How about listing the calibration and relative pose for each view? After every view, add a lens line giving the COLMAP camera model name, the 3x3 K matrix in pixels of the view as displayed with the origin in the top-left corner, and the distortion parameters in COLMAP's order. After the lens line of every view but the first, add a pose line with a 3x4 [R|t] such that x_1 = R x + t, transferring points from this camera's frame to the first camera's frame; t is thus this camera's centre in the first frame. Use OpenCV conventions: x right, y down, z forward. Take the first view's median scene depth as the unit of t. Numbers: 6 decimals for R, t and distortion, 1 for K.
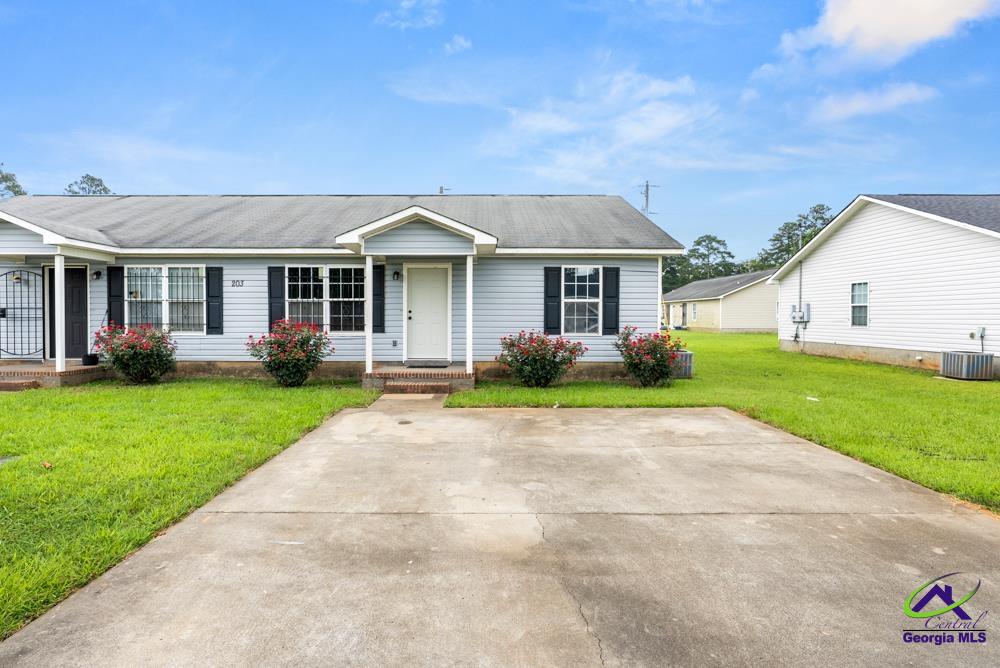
lens RADIAL K [[570.8, 0, 495.0], [0, 570.8, 335.2], [0, 0, 1]] dist [-0.001029, -0.000335]
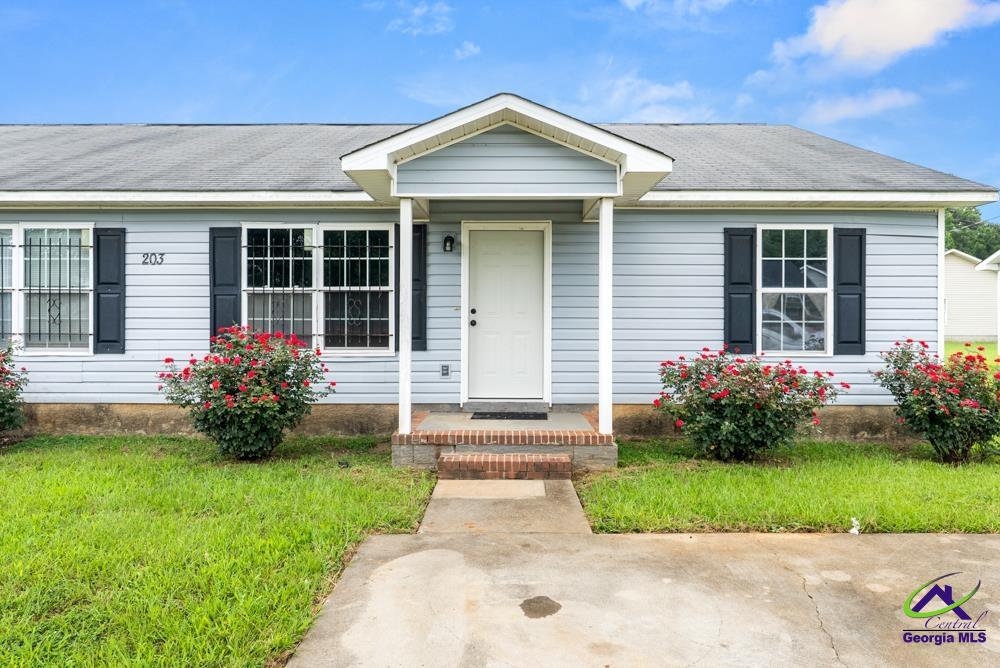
lens RADIAL K [[666.9, 0, 504.2], [0, 666.9, 328.7], [0, 0, 1]] dist [0.005330, 0.002150]
pose [[1.000000, 0.000167, -0.000075, -0.120766], [-0.000168, 0.999846, -0.017526, -0.013798], [0.000072, 0.017526, 0.999846, 0.374307]]
